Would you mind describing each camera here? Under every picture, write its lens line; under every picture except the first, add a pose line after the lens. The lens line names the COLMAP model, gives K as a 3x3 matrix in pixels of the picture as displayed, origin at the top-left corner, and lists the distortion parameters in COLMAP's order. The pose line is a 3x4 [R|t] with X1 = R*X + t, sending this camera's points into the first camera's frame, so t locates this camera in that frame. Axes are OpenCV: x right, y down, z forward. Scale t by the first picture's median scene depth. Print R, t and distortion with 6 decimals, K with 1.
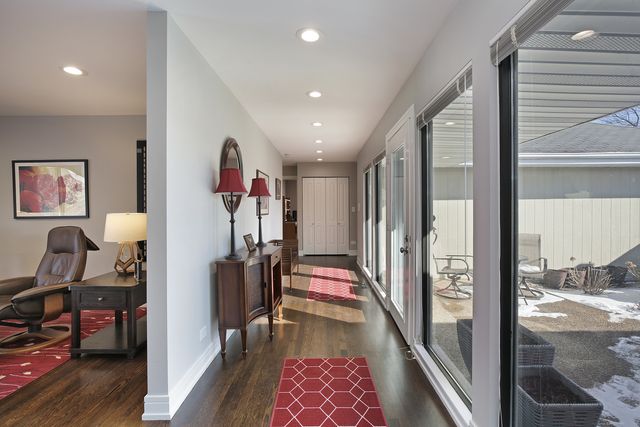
lens RADIAL K [[285.5, 0, 331.2], [0, 285.5, 204.5], [0, 0, 1]] dist [-0.003995, 0.000125]
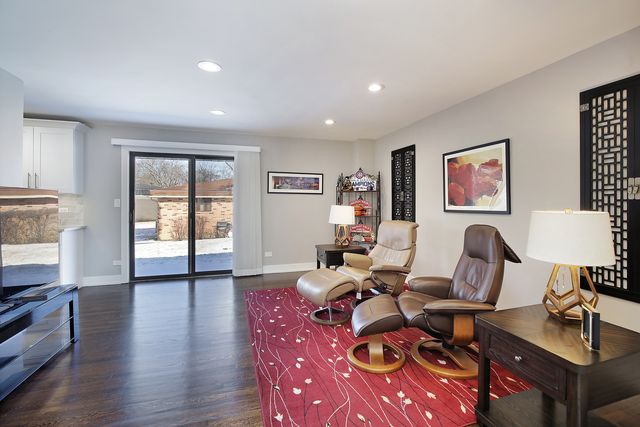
lens RADIAL K [[285.5, 0, 331.2], [0, 285.5, 204.5], [0, 0, 1]] dist [-0.003995, 0.000125]
pose [[0.279043, 0.014142, -0.960175, -0.307685], [0.004287, 0.999863, 0.015972, 0.007864], [0.960269, -0.008573, 0.278944, 0.399757]]
